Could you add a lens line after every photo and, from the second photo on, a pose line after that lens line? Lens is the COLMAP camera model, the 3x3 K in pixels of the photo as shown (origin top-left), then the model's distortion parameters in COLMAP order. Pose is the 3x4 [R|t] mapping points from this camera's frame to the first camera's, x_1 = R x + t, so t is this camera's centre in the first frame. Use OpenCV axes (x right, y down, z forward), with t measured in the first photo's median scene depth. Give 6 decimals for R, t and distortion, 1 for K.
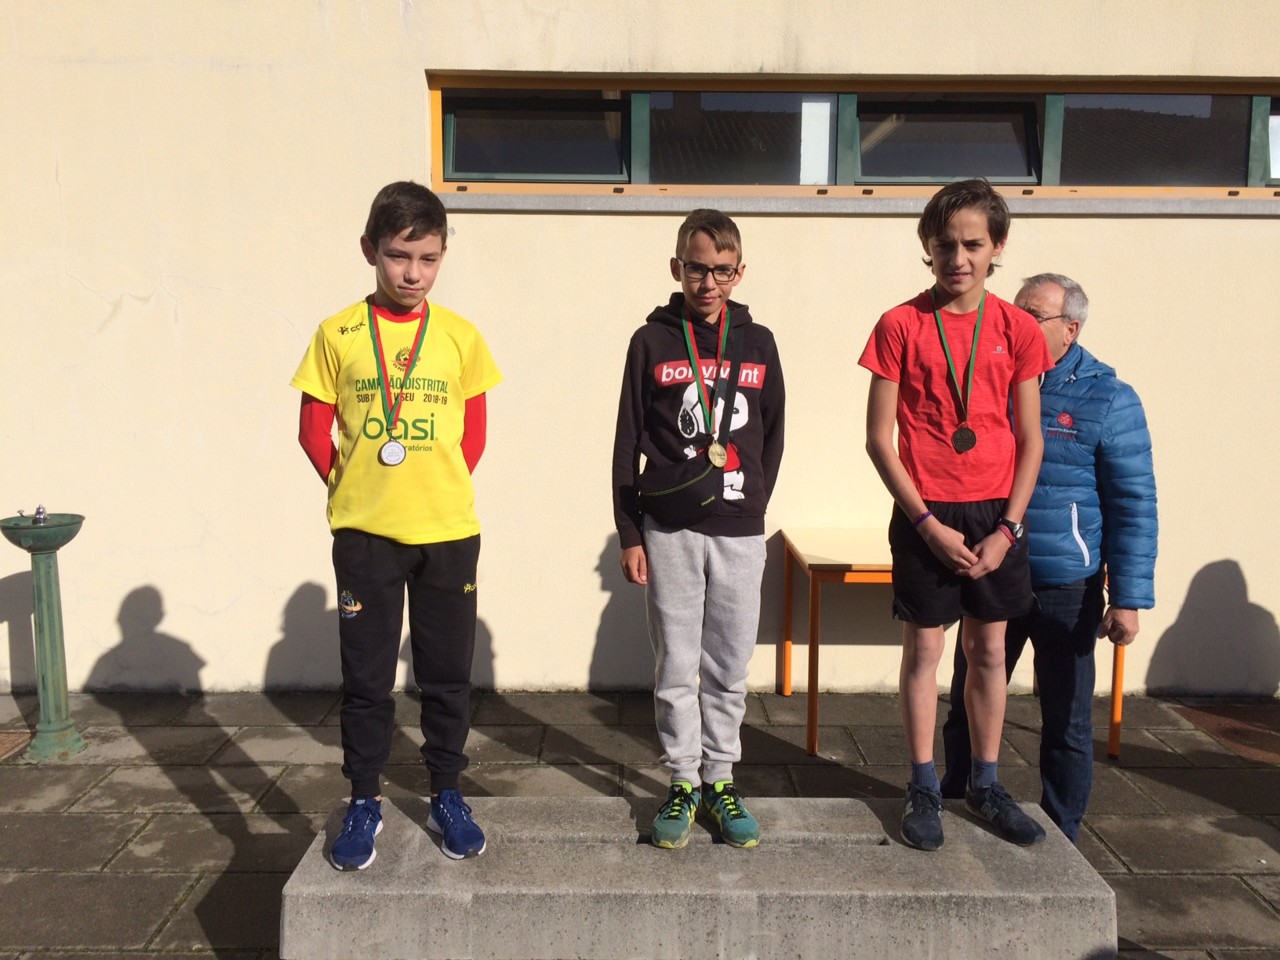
lens RADIAL K [[1076.0, 0, 654.0], [0, 1076.0, 474.2], [0, 0, 1]] dist [0.073382, -0.090287]
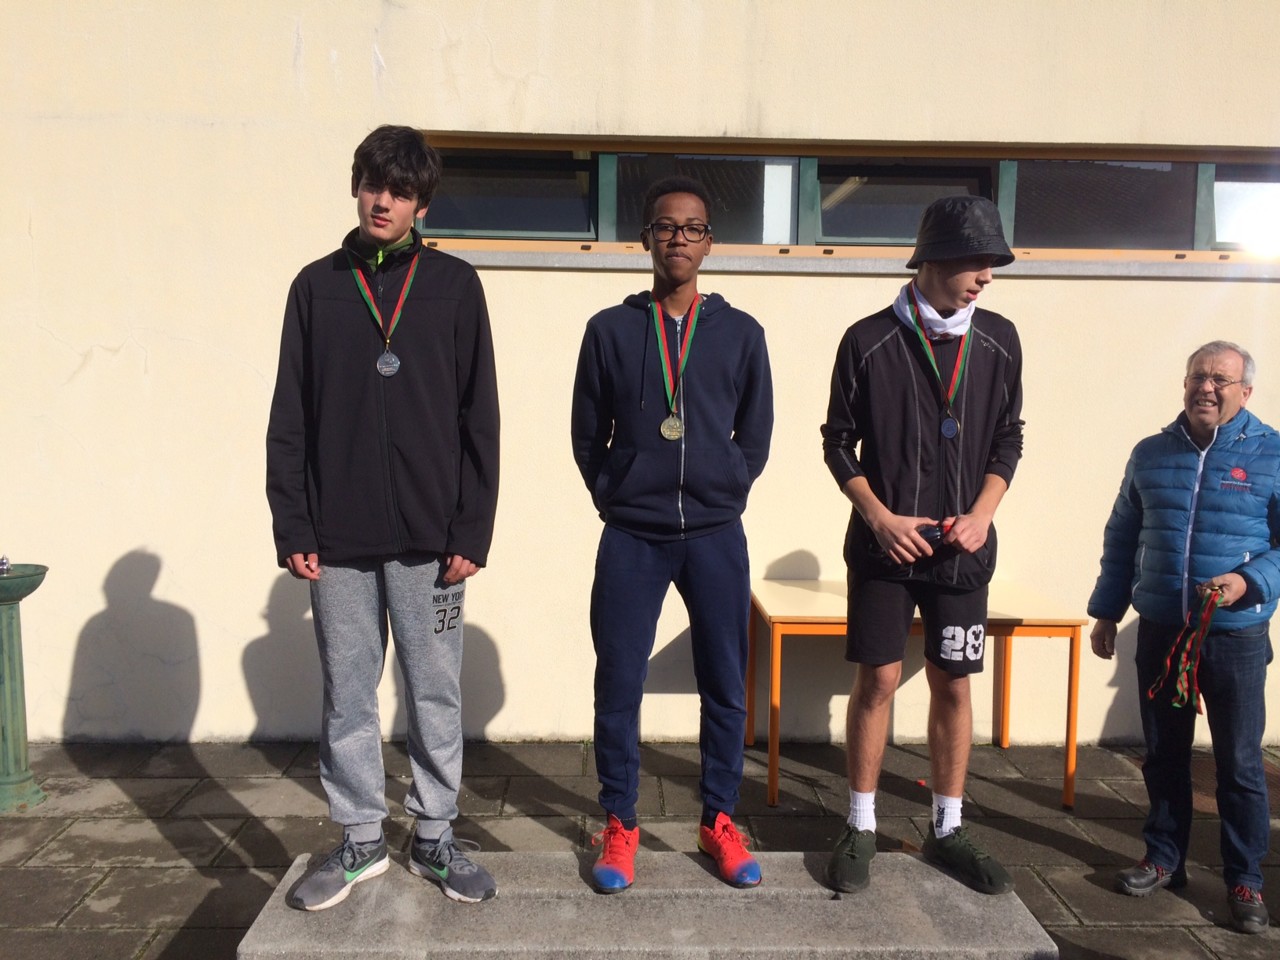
lens RADIAL K [[1076.0, 0, 652.1], [0, 1076.0, 476.5], [0, 0, 1]] dist [0.073382, -0.090287]
pose [[0.999751, 0.005102, 0.021743, 0.009539], [-0.004311, 0.999333, -0.036251, -0.010055], [-0.021914, 0.036148, 0.999106, -0.016417]]
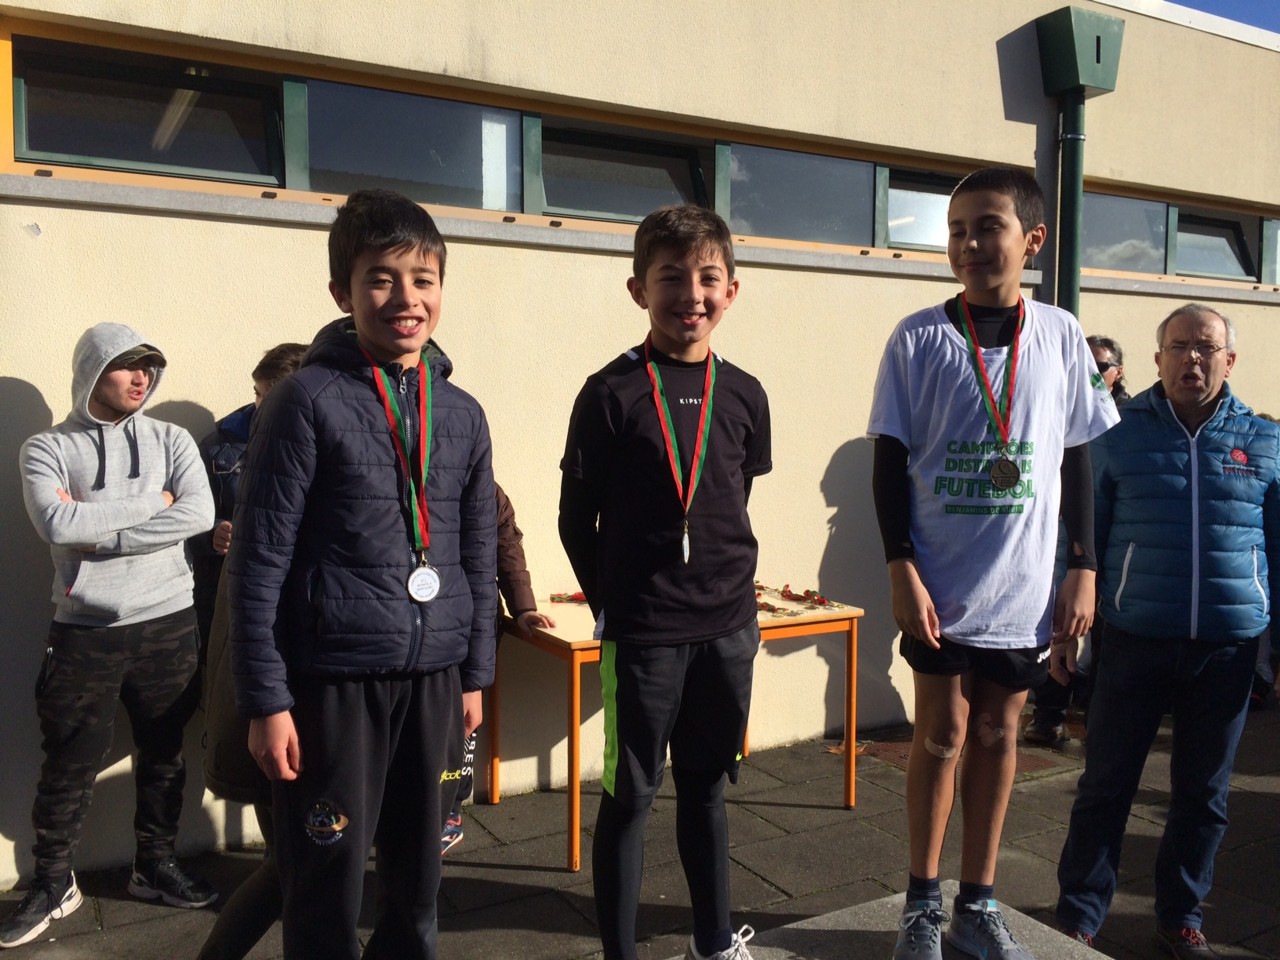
lens RADIAL K [[1076.0, 0, 631.4], [0, 1076.0, 471.2], [0, 0, 1]] dist [0.073382, -0.090287]
pose [[0.883617, -0.030445, 0.467219, -0.192540], [0.057439, 0.997395, -0.043638, -0.011993], [-0.464673, 0.065396, 0.883064, 0.204781]]
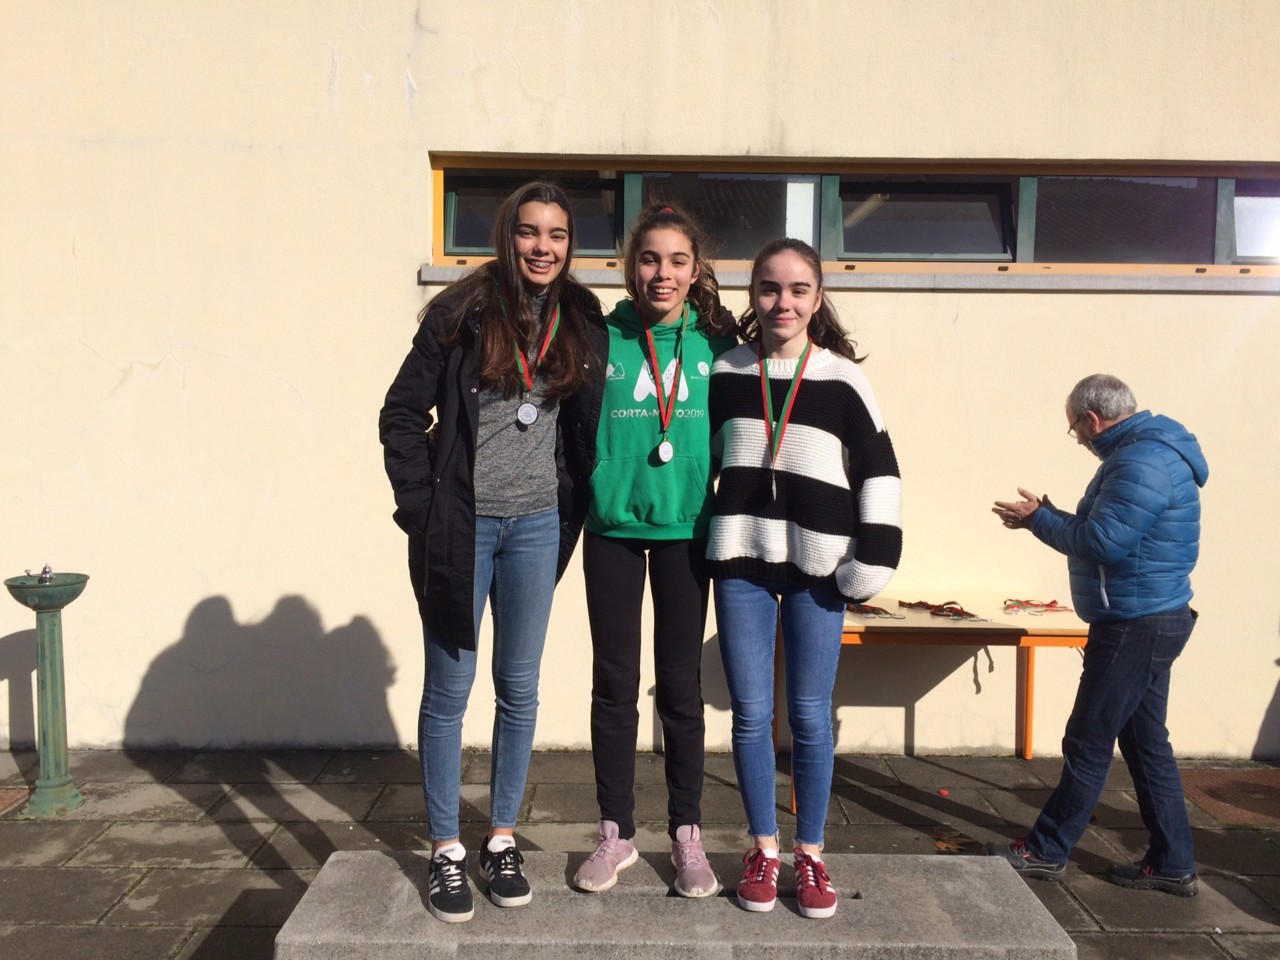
lens RADIAL K [[1076.0, 0, 653.7], [0, 1076.0, 477.7], [0, 0, 1]] dist [0.073382, -0.090287]
pose [[0.999986, 0.005290, 0.000819, 0.009101], [-0.005240, 0.998606, -0.052531, -0.002425], [-0.001096, 0.052526, 0.998619, -0.033385]]
